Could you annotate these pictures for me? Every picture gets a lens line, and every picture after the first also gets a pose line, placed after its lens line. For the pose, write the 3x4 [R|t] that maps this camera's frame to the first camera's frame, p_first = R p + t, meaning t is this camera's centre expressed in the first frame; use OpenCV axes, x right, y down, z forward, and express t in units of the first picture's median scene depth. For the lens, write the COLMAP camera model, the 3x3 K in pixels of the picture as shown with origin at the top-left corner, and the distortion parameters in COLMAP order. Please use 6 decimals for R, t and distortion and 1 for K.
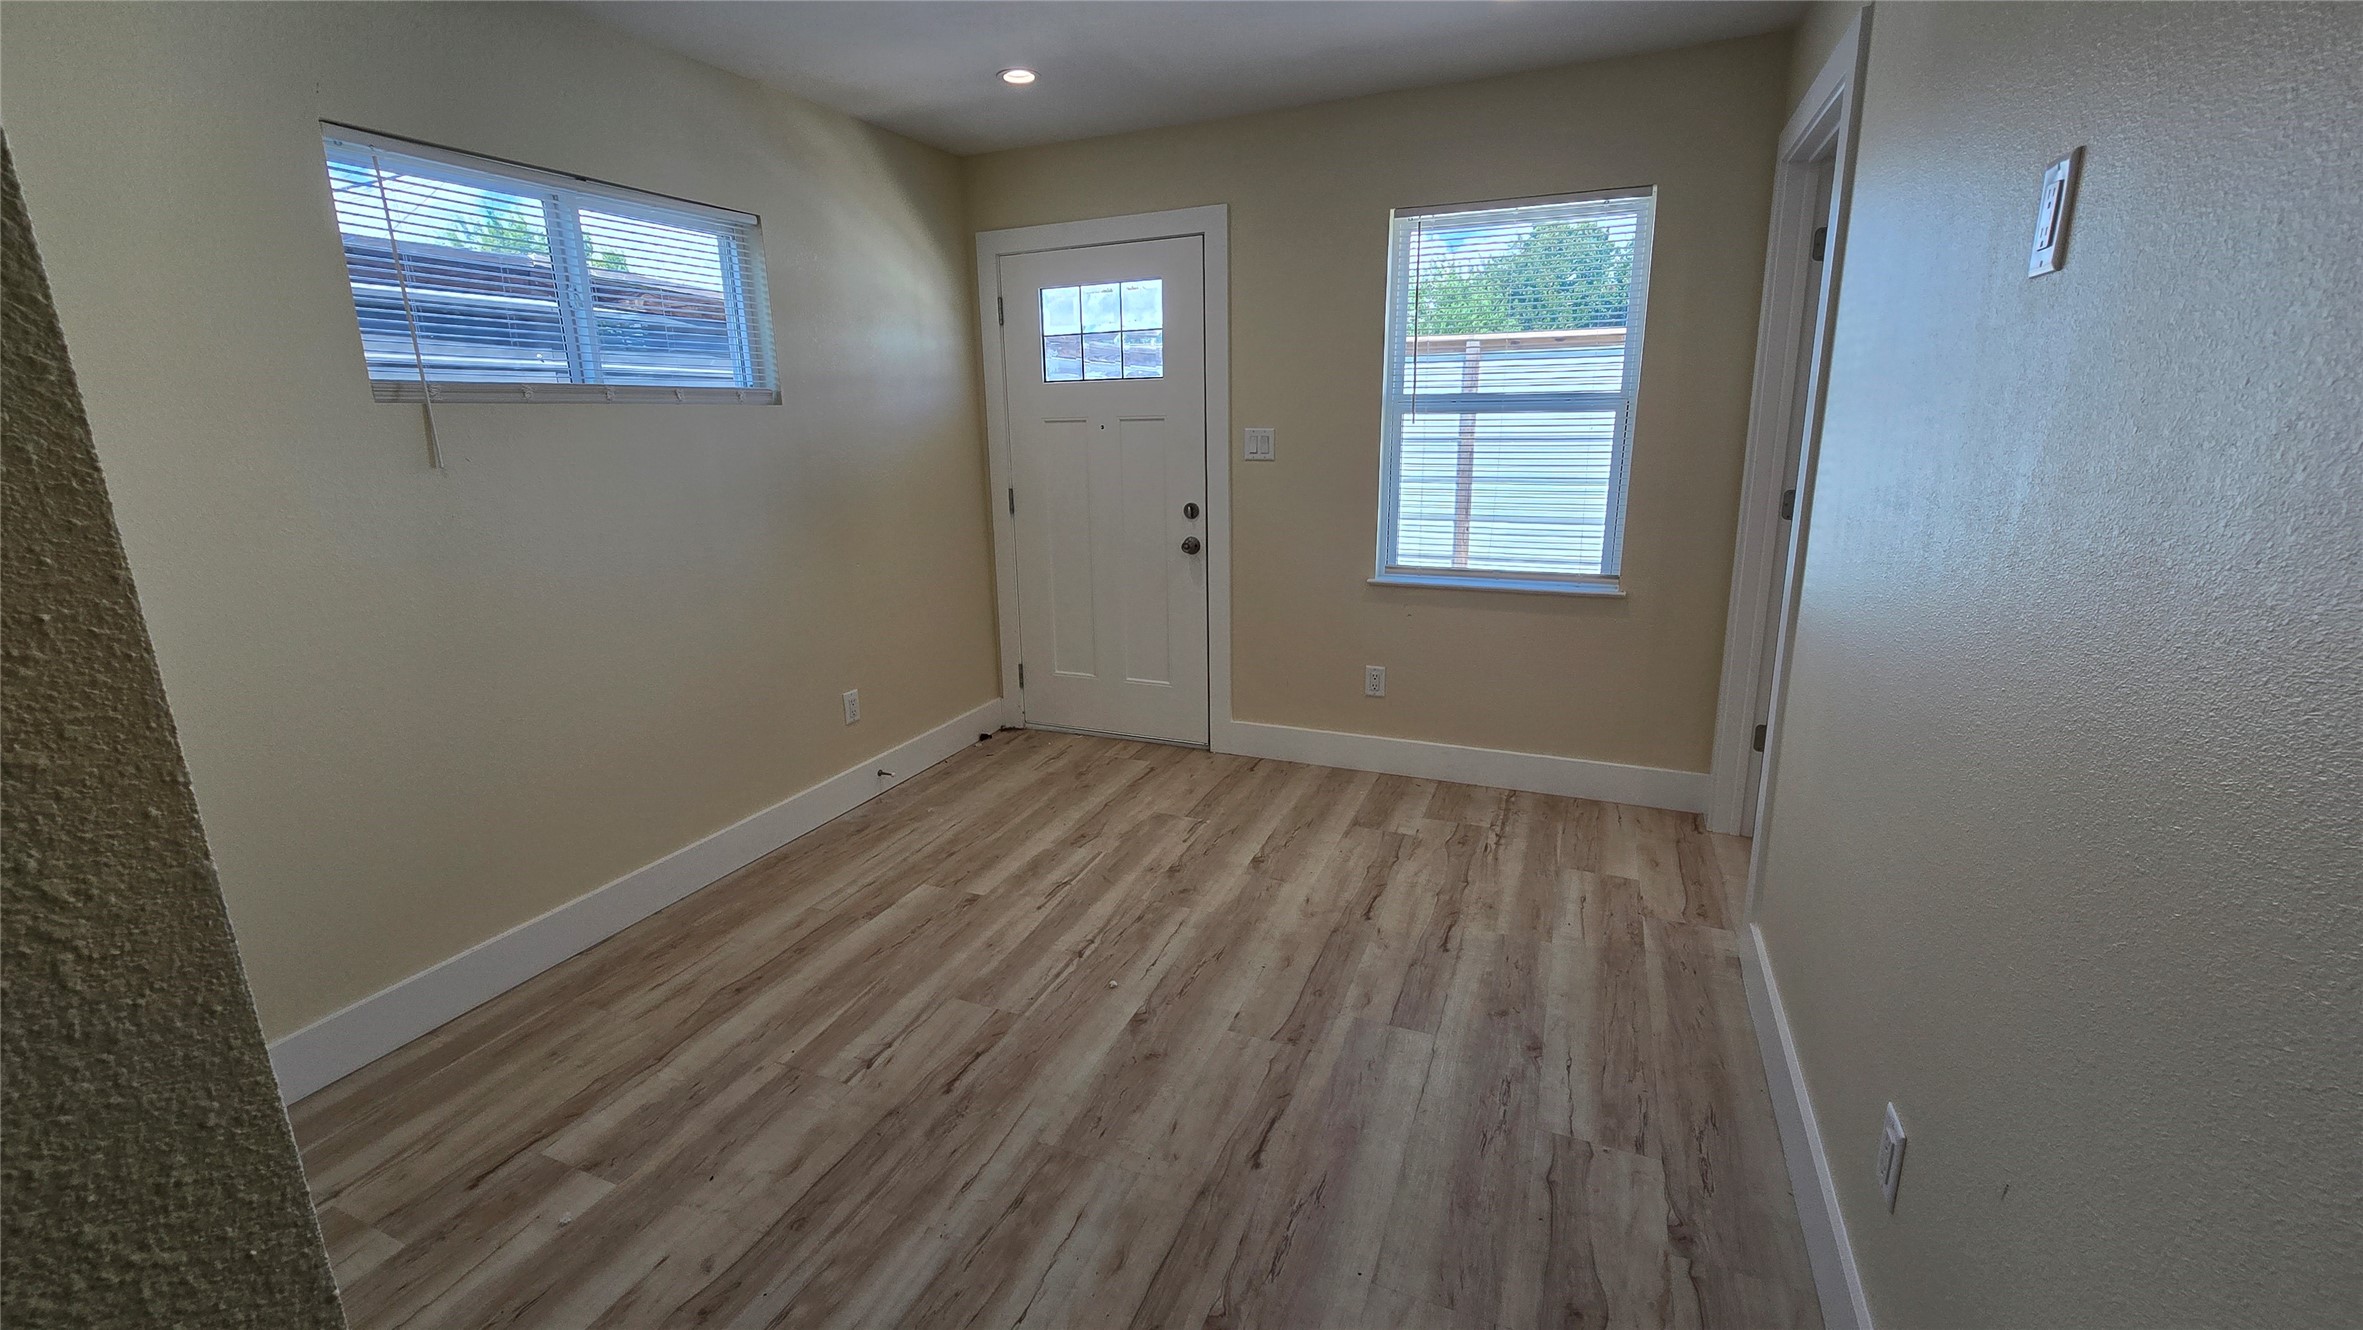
lens RADIAL K [[973.2, 0, 1169.4], [0, 973.2, 650.2], [0, 0, 1]] dist [0.007351, -0.000327]
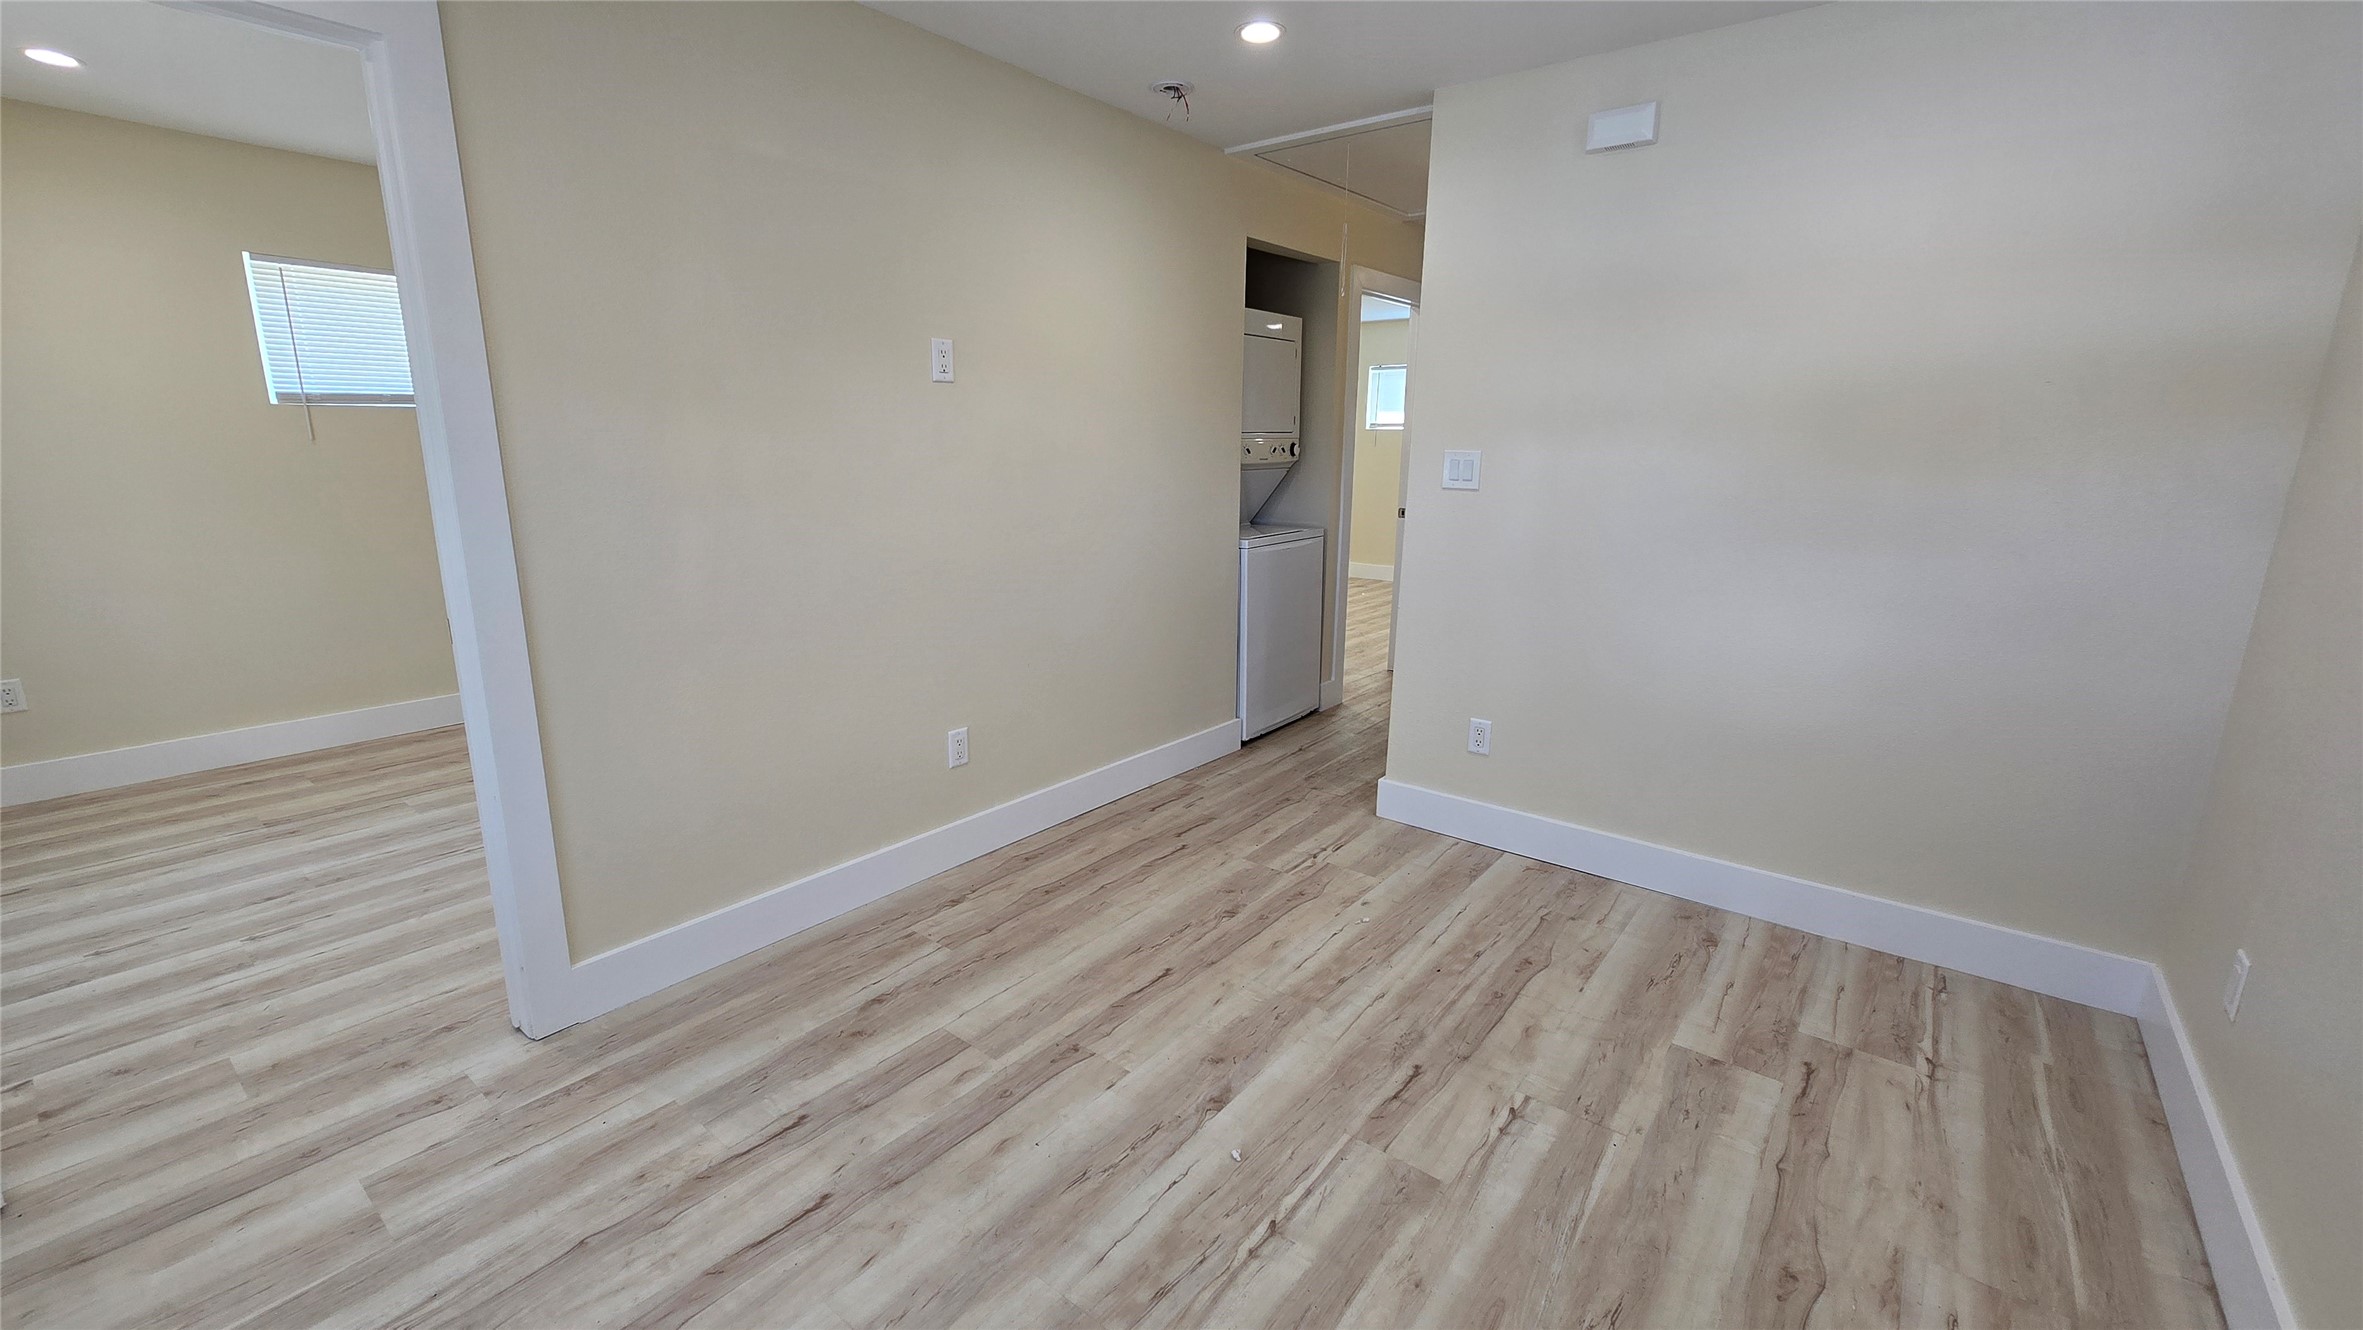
lens RADIAL K [[973.2, 0, 1169.4], [0, 973.2, 650.2], [0, 0, 1]] dist [0.007351, -0.000327]
pose [[-0.964266, -0.045046, 0.261077, -0.211280], [0.072094, 0.903639, 0.422184, -0.387864], [-0.254937, 0.425920, -0.868101, 1.683184]]
